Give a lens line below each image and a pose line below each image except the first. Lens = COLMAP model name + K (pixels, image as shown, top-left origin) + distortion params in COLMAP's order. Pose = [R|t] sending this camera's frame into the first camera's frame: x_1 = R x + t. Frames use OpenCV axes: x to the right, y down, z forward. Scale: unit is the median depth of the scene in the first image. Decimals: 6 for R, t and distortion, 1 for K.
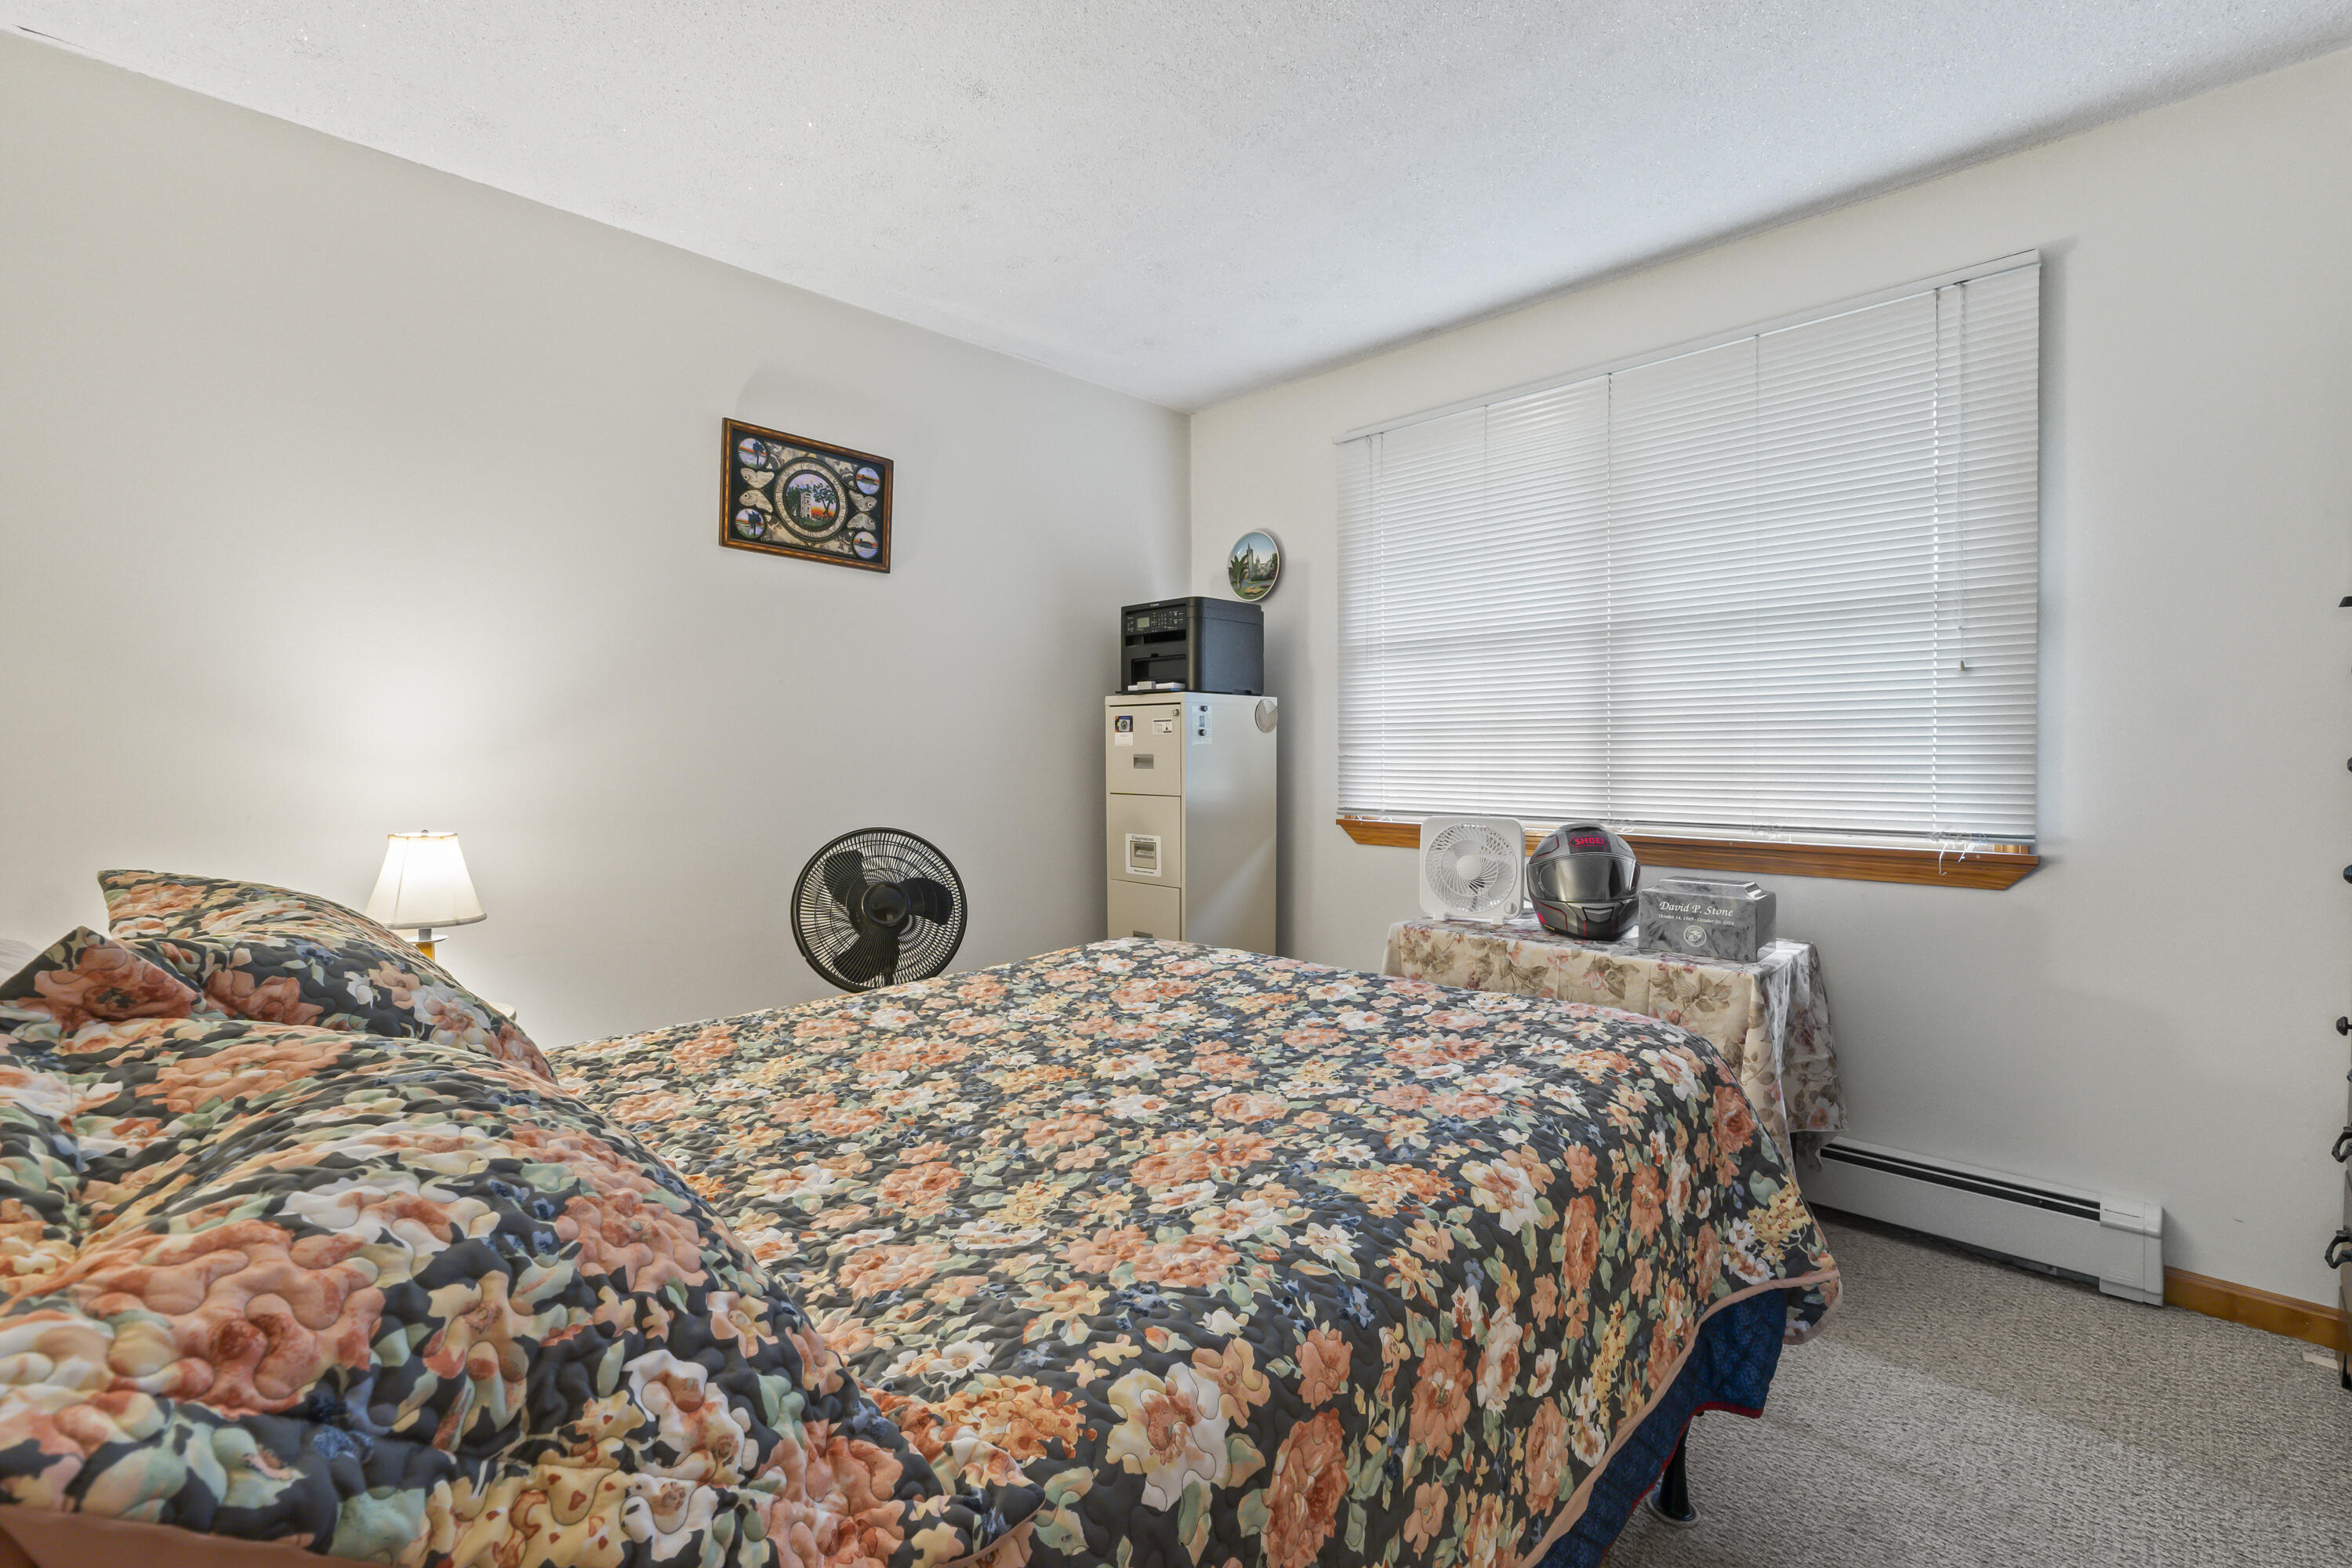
lens RADIAL K [[1052.6, 0, 1172.0], [0, 1052.6, 790.0], [0, 0, 1]] dist [-0.003510, -0.001206]
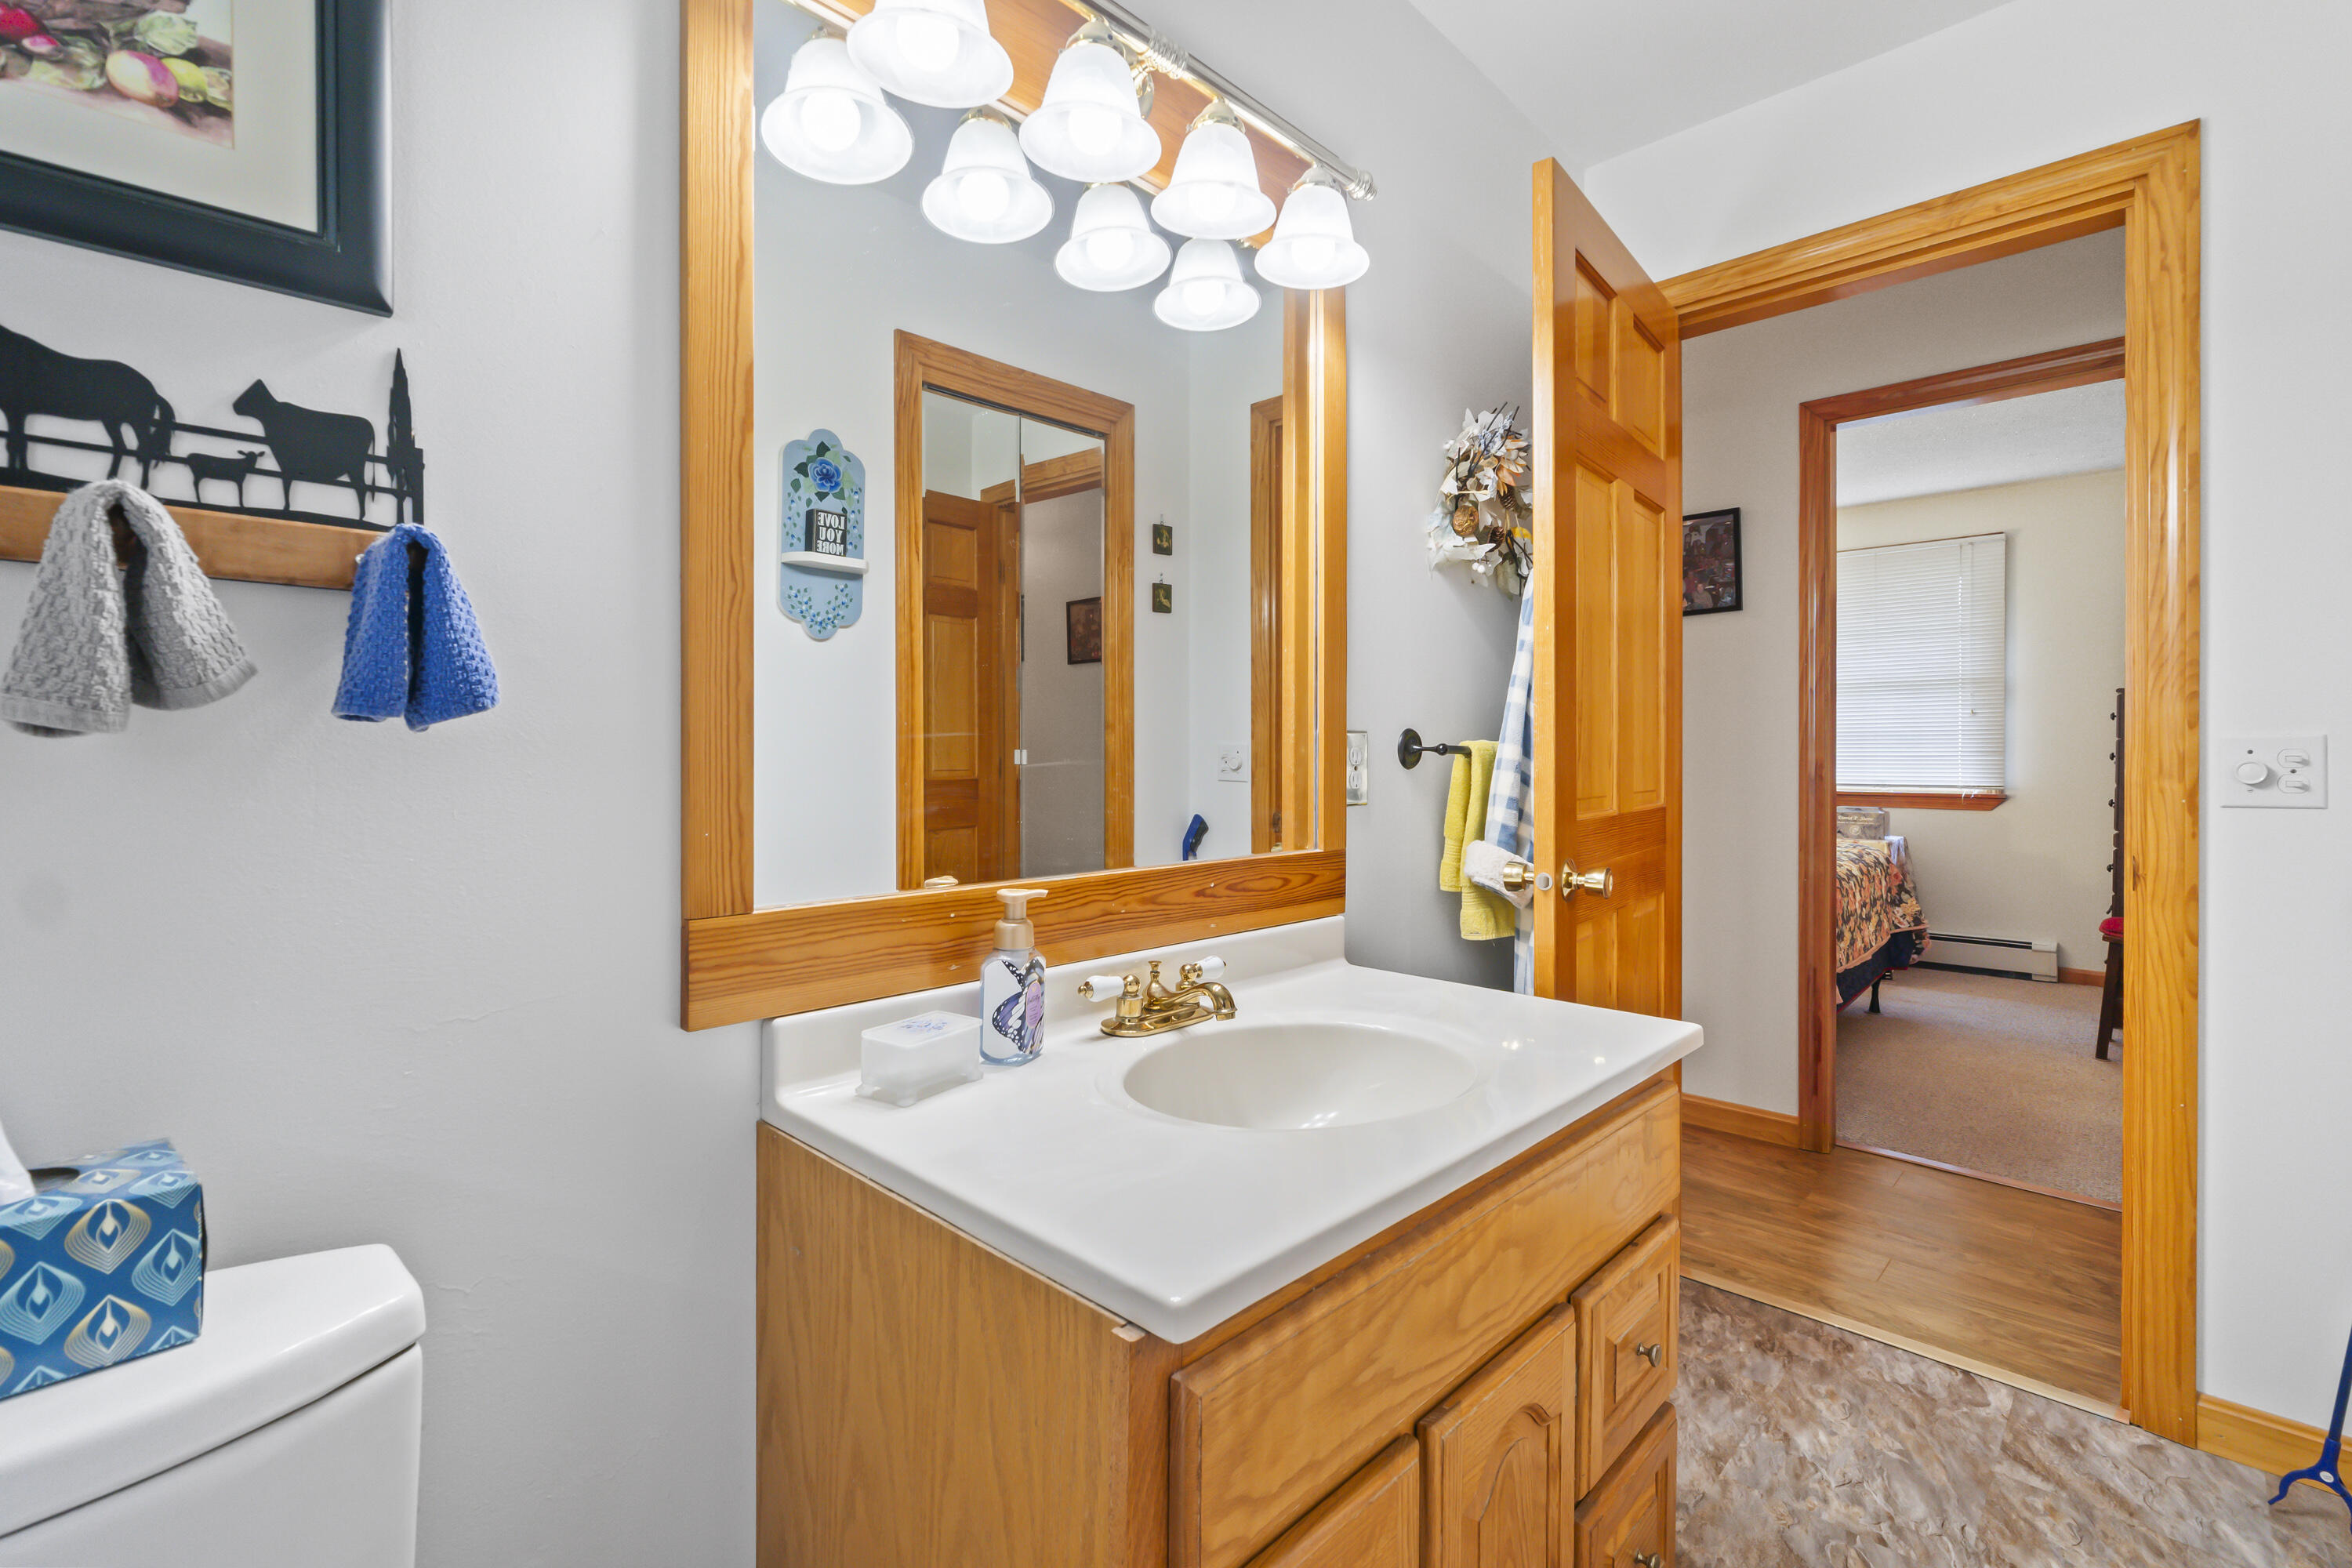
lens RADIAL K [[1052.6, 0, 1176.7], [0, 1052.6, 766.0], [0, 0, 1]] dist [-0.003510, -0.001206]
pose [[0.999984, 0.001492, -0.005498, -0.896929], [-0.001527, 0.999978, -0.006391, 0.016121], [0.005488, 0.006399, 0.999964, -1.201920]]
